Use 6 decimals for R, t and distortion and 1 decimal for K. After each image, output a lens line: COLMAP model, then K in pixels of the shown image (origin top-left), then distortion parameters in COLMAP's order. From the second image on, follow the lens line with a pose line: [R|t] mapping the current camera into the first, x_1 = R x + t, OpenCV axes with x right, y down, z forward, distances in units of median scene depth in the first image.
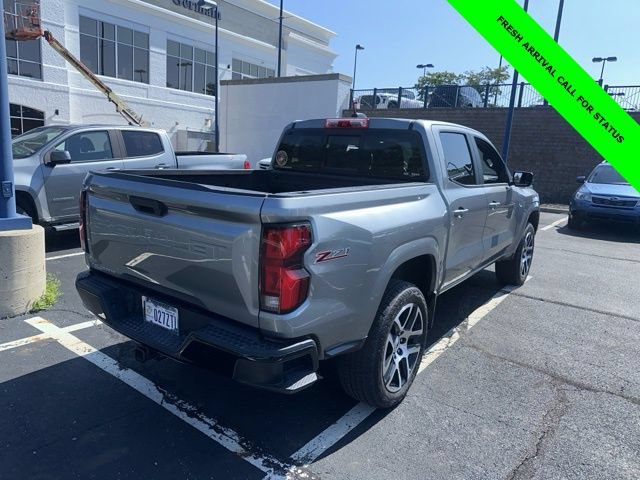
lens RADIAL K [[451.1, 0, 320.0], [0, 451.1, 240.0], [0, 0, 1]] dist [0.003775, -0.004655]
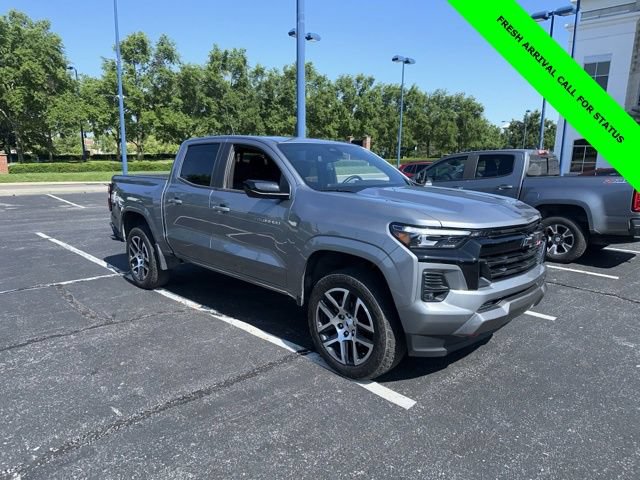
lens RADIAL K [[455.3, 0, 321.0], [0, 455.3, 252.6], [0, 0, 1]] dist [0.006401, -0.000897]
pose [[-0.172266, 0.140072, -0.975041, 0.240376], [-0.204678, 0.963145, 0.174525, -0.035812], [0.963551, 0.229634, -0.137247, 0.244918]]
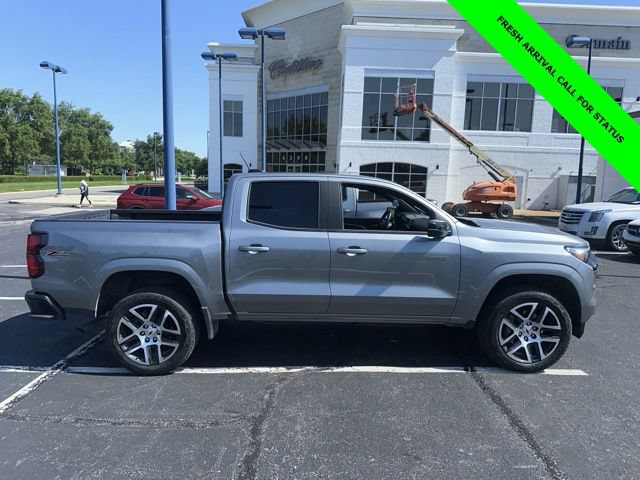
lens RADIAL K [[451.1, 0, 320.0], [0, 451.1, 240.0], [0, 0, 1]] dist [0.003775, -0.004655]
pose [[0.601903, 0.057443, -0.796501, 0.195427], [-0.138330, 0.989831, -0.033148, -0.009998], [0.786497, 0.130132, 0.603728, 0.064191]]
